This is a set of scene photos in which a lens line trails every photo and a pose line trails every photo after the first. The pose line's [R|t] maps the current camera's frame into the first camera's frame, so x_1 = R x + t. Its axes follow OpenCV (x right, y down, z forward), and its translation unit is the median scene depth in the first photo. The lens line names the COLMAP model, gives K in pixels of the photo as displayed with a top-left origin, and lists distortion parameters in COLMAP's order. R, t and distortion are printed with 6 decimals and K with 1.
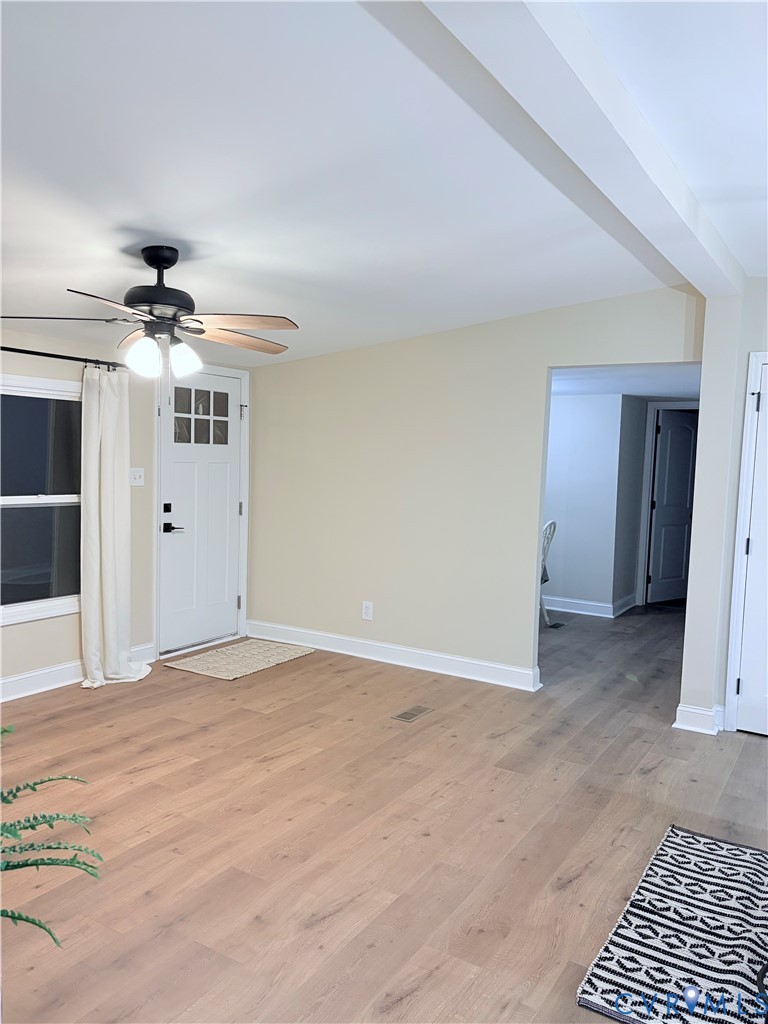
lens RADIAL K [[775.9, 0, 383.9], [0, 775.9, 514.0], [0, 0, 1]] dist [0.032949, -0.031423]
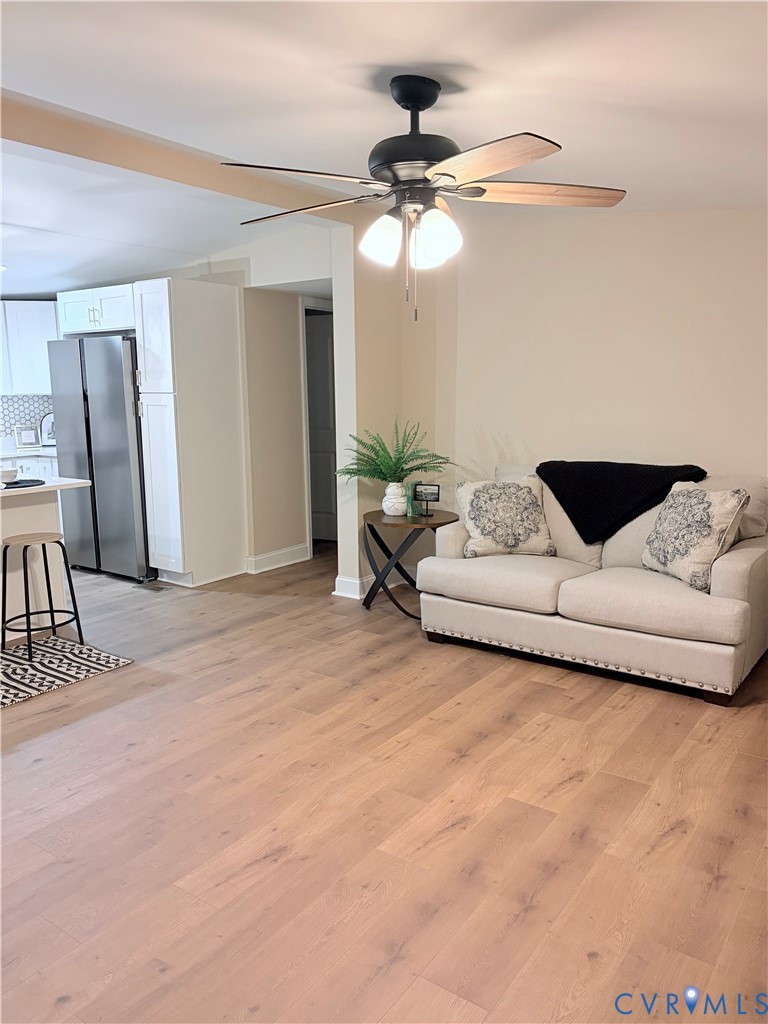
lens RADIAL K [[775.9, 0, 384.1], [0, 775.9, 512.5], [0, 0, 1]] dist [0.032949, -0.031423]
pose [[-0.997302, -0.029489, 0.067220, -0.346176], [-0.012788, 0.971553, 0.236477, -0.135392], [-0.072281, 0.234980, -0.969309, 1.950618]]
